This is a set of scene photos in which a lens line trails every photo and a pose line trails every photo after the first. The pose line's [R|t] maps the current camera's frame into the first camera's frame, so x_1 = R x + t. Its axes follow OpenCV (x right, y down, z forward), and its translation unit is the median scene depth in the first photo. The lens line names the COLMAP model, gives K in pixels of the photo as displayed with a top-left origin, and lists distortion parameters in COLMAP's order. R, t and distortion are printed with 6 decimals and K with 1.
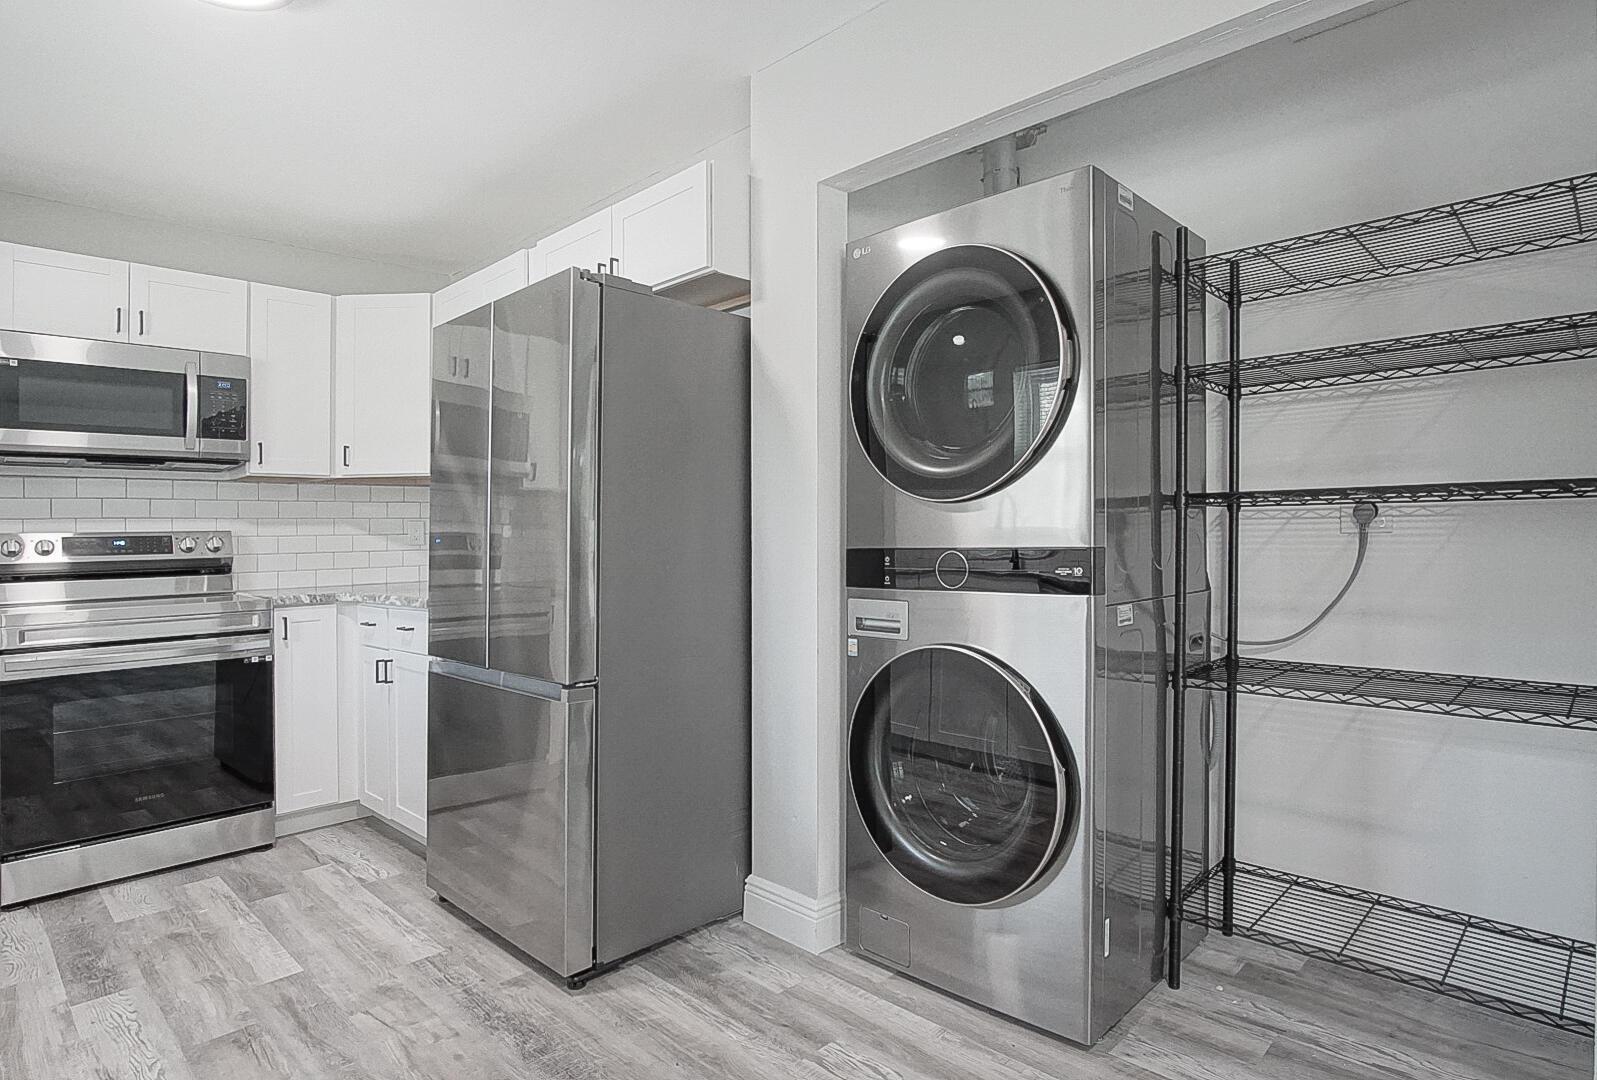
lens RADIAL K [[874.9, 0, 792.8], [0, 874.9, 545.0], [0, 0, 1]] dist [-0.030687, 0.007188]
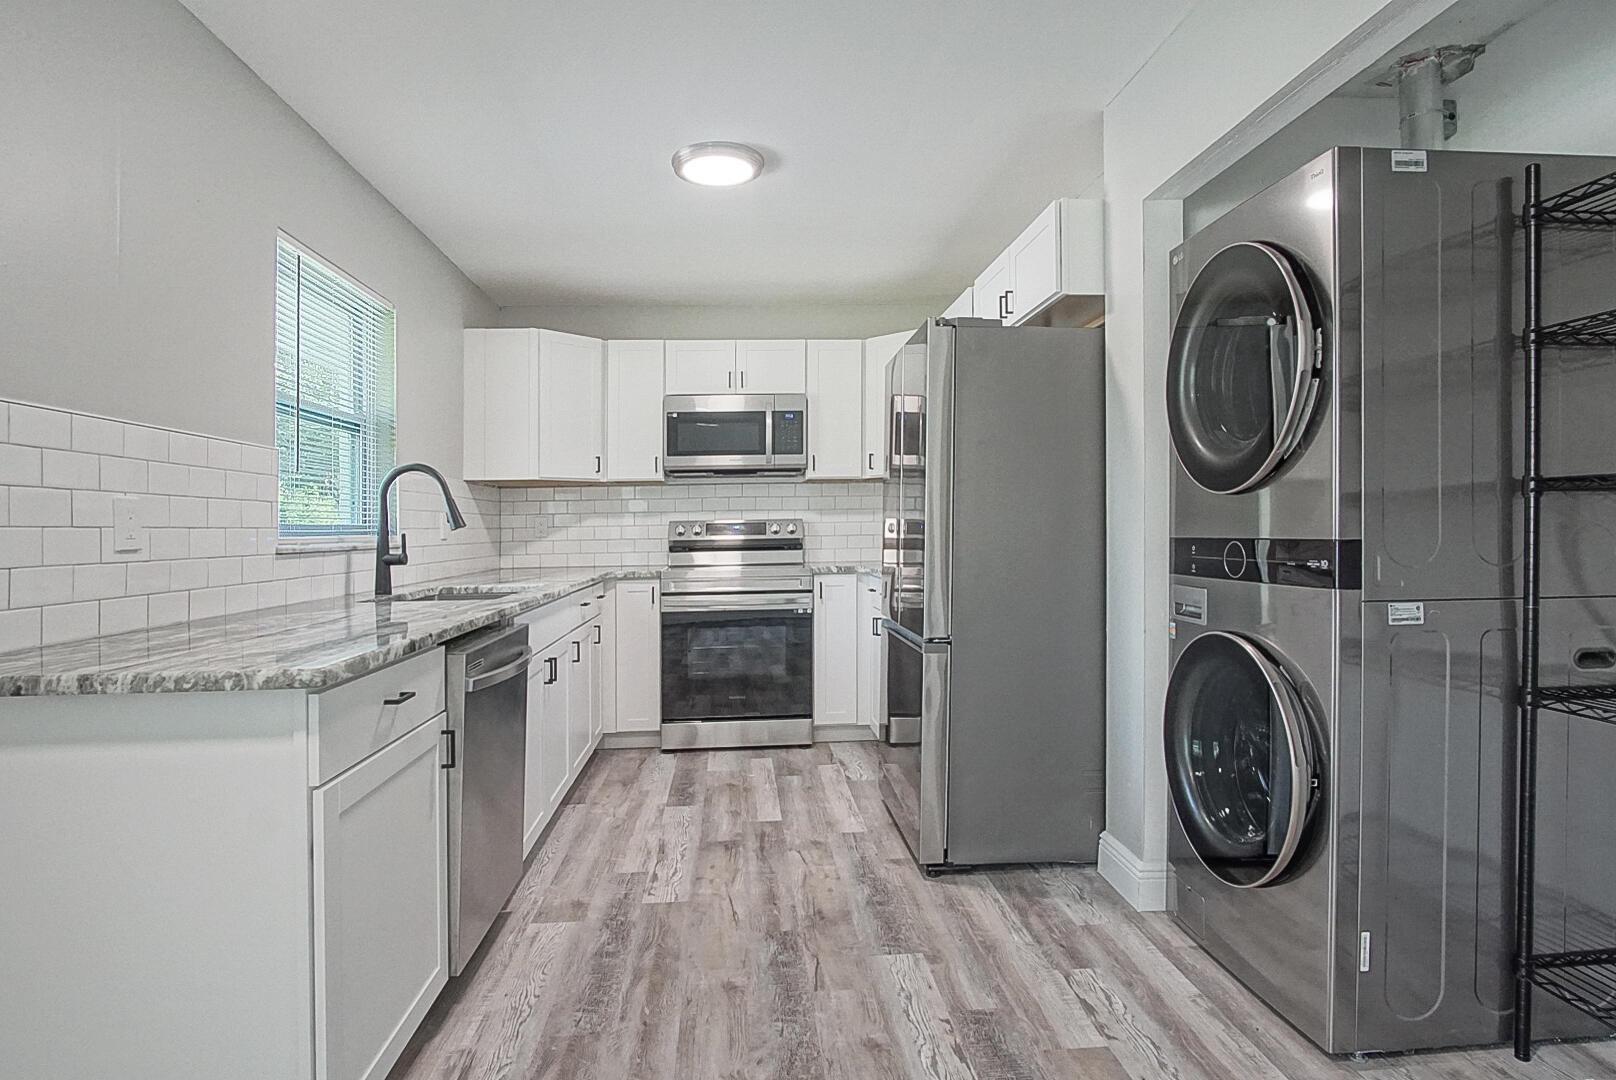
lens RADIAL K [[876.4, 0, 791.1], [0, 876.4, 530.7], [0, 0, 1]] dist [-0.018426, 0.003217]
pose [[0.747902, 0.007680, -0.663765, 0.391440], [-0.005930, 0.999970, 0.004888, -0.006227], [0.663783, 0.000280, 0.747925, -0.094357]]
